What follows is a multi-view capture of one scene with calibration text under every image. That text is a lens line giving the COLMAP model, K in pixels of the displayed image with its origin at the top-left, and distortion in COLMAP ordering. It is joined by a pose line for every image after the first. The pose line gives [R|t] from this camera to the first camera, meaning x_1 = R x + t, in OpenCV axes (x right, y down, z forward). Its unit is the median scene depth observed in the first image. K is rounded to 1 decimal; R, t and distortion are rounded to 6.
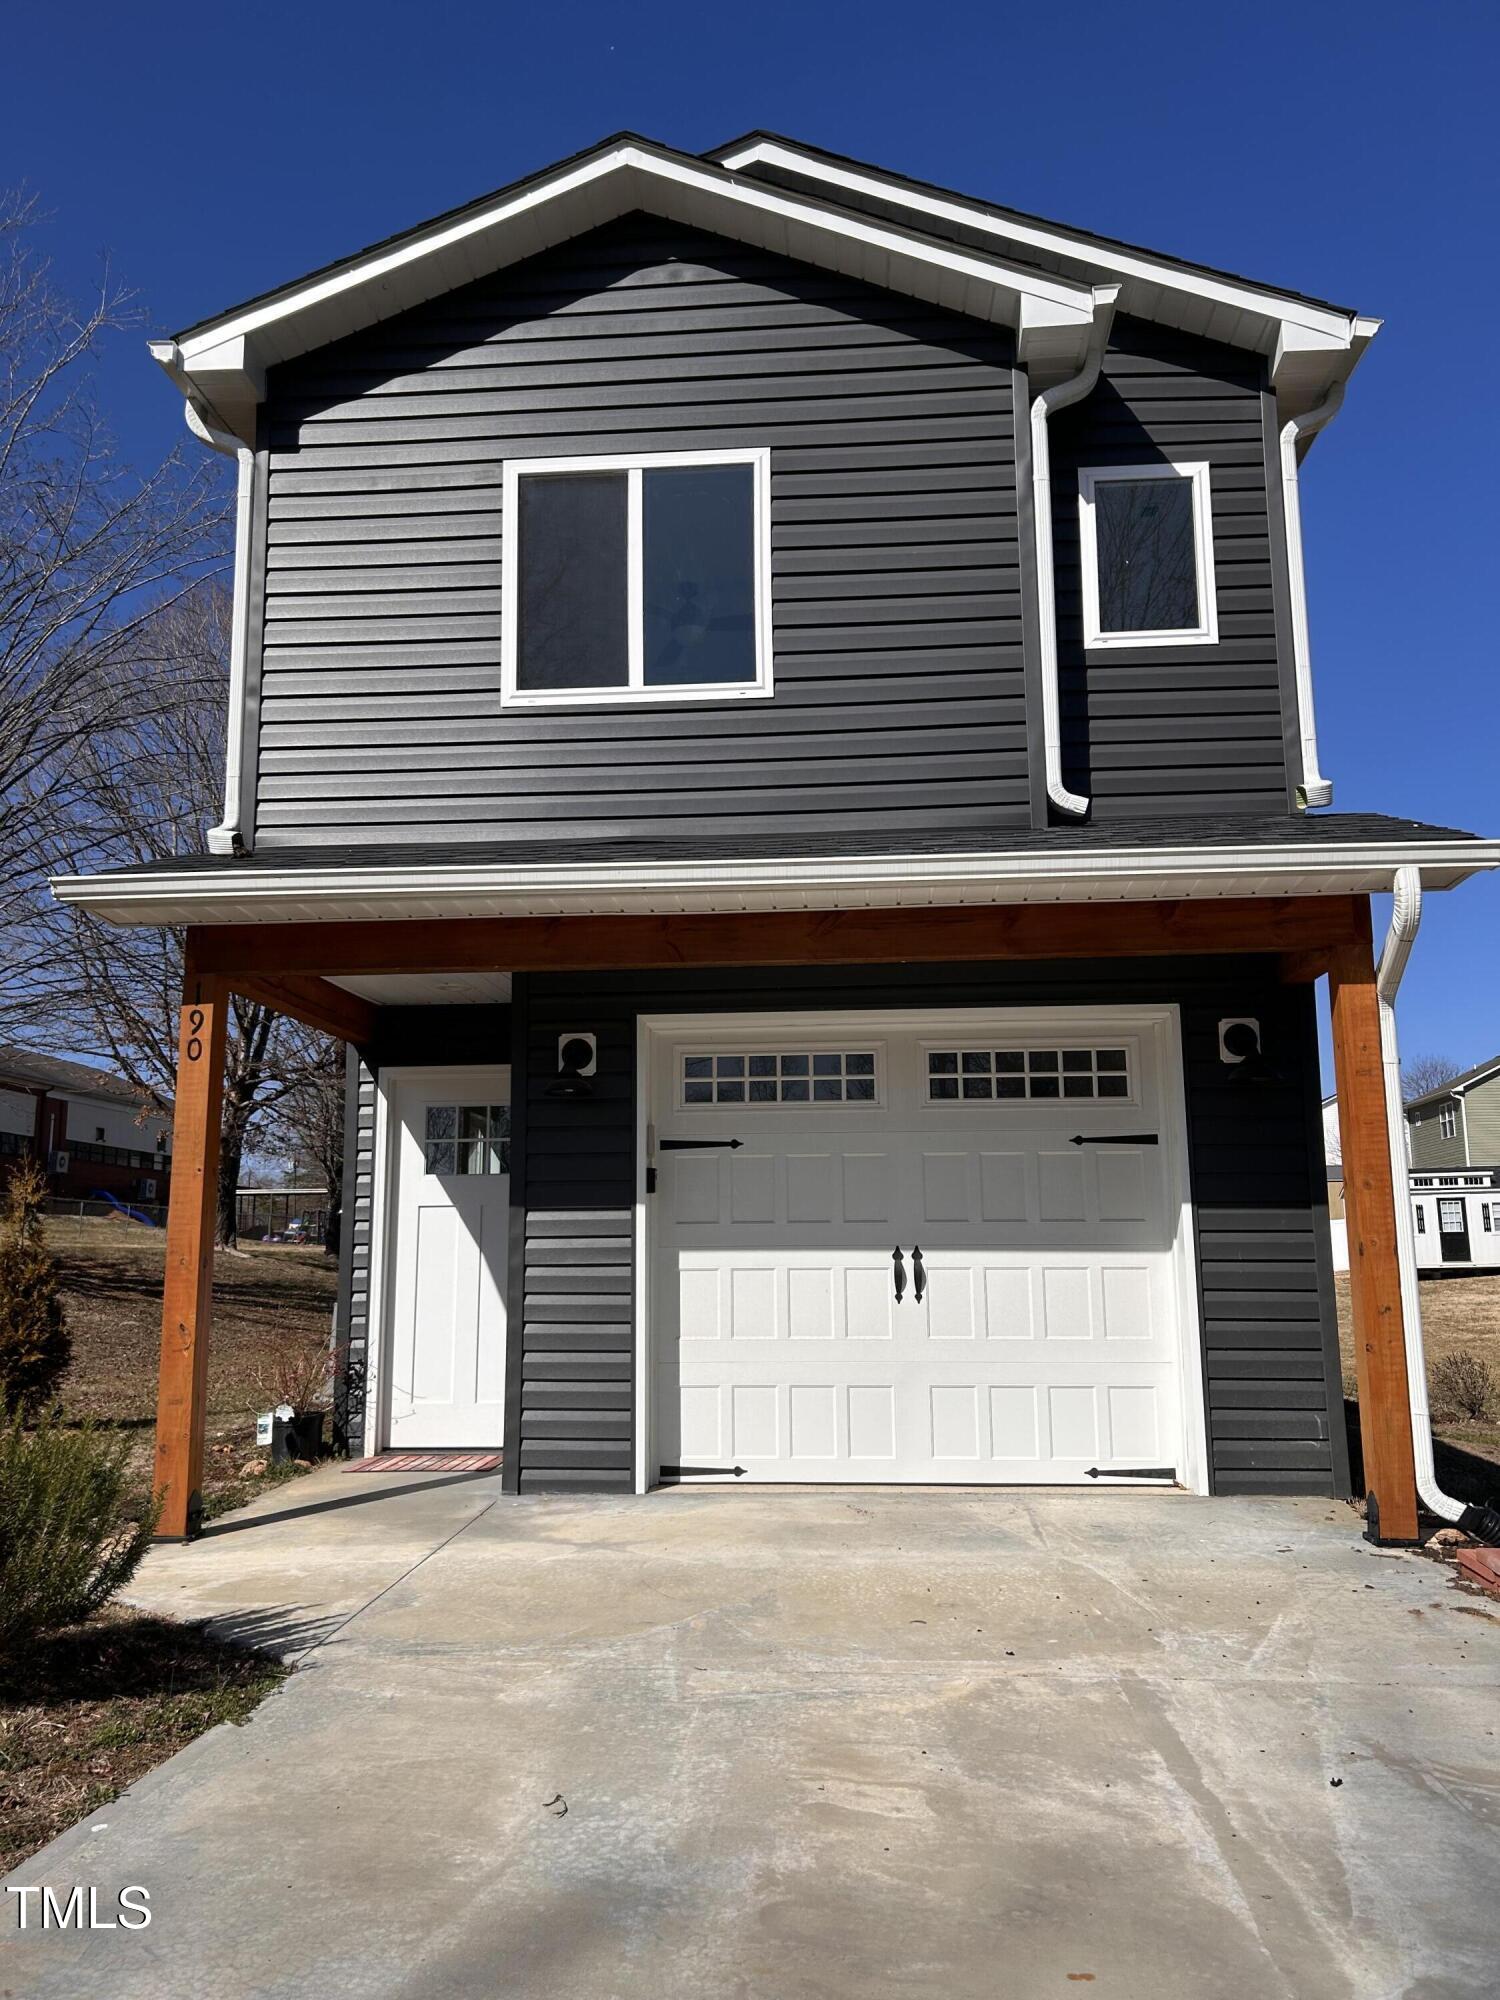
lens RADIAL K [[1502.1, 0, 752.3], [0, 1502.1, 1006.0], [0, 0, 1]] dist [0.108826, -0.172050]
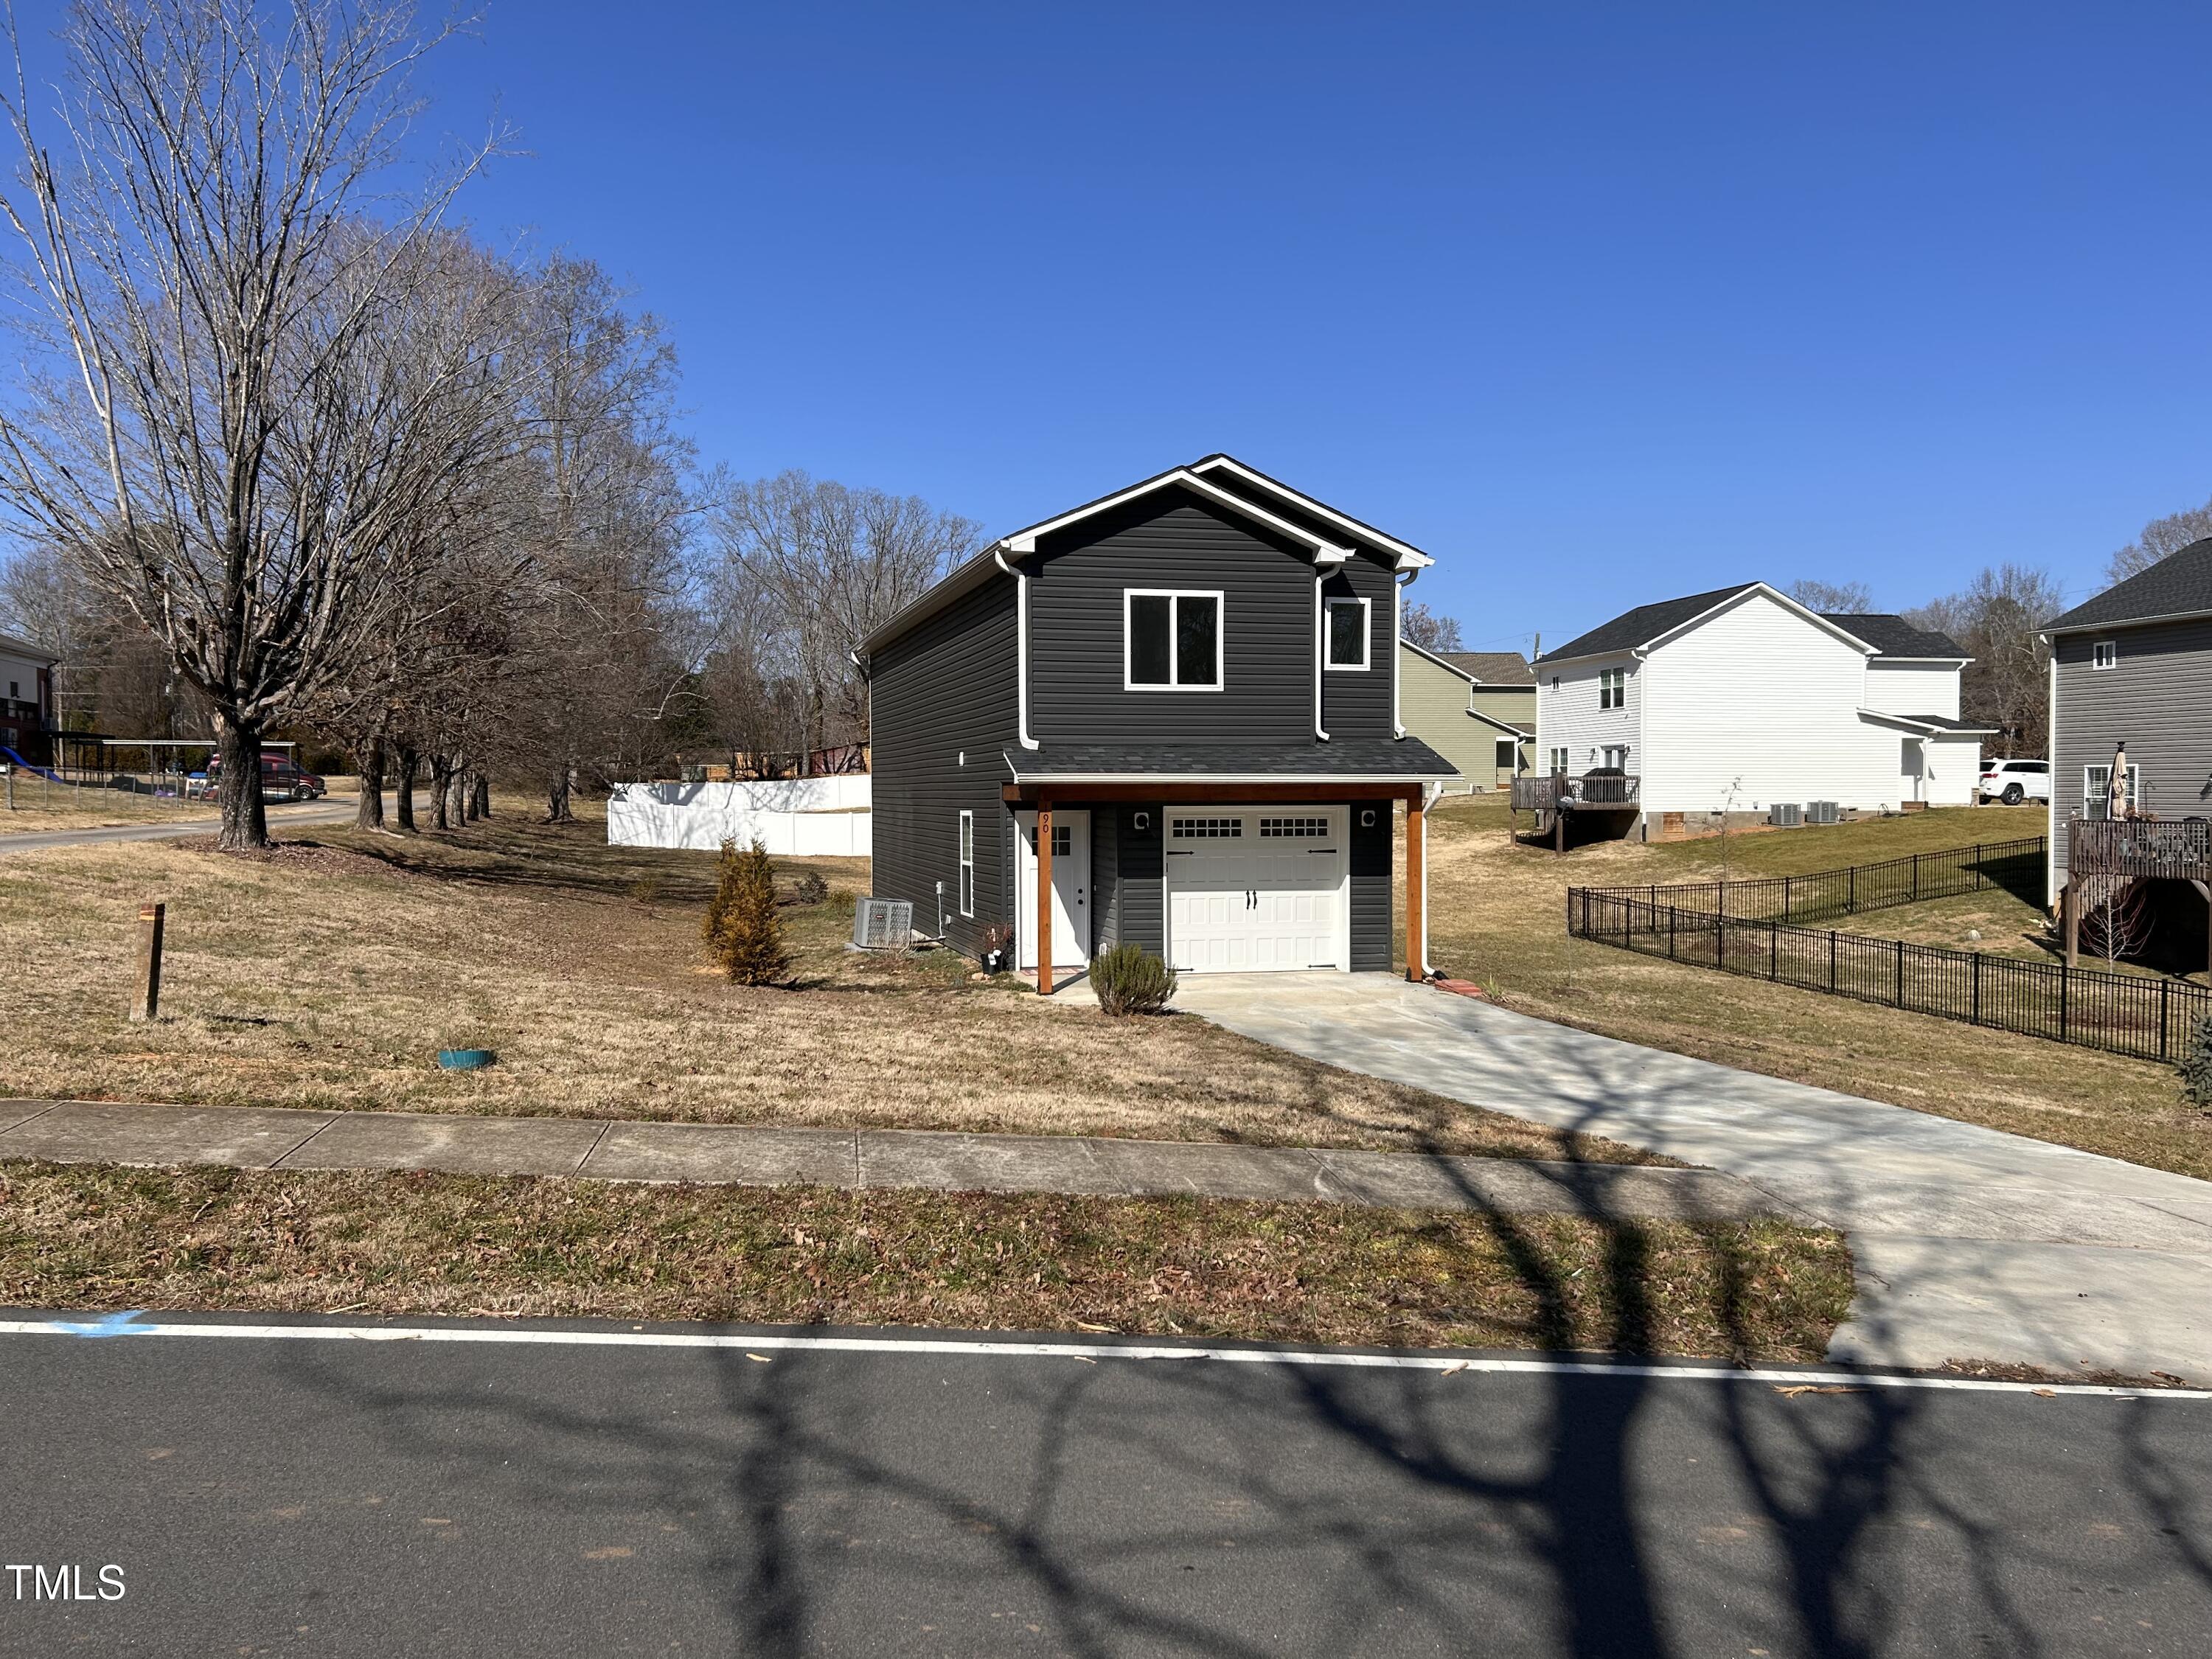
lens RADIAL K [[1661.3, 0, 1094.6], [0, 1661.3, 842.3], [0, 0, 1]] dist [0.108826, -0.172050]
pose [[0.944725, -0.003109, 0.327849, -1.145845], [-0.060573, 0.981086, 0.183851, -0.460150], [-0.322220, -0.193548, 0.926668, -1.677274]]
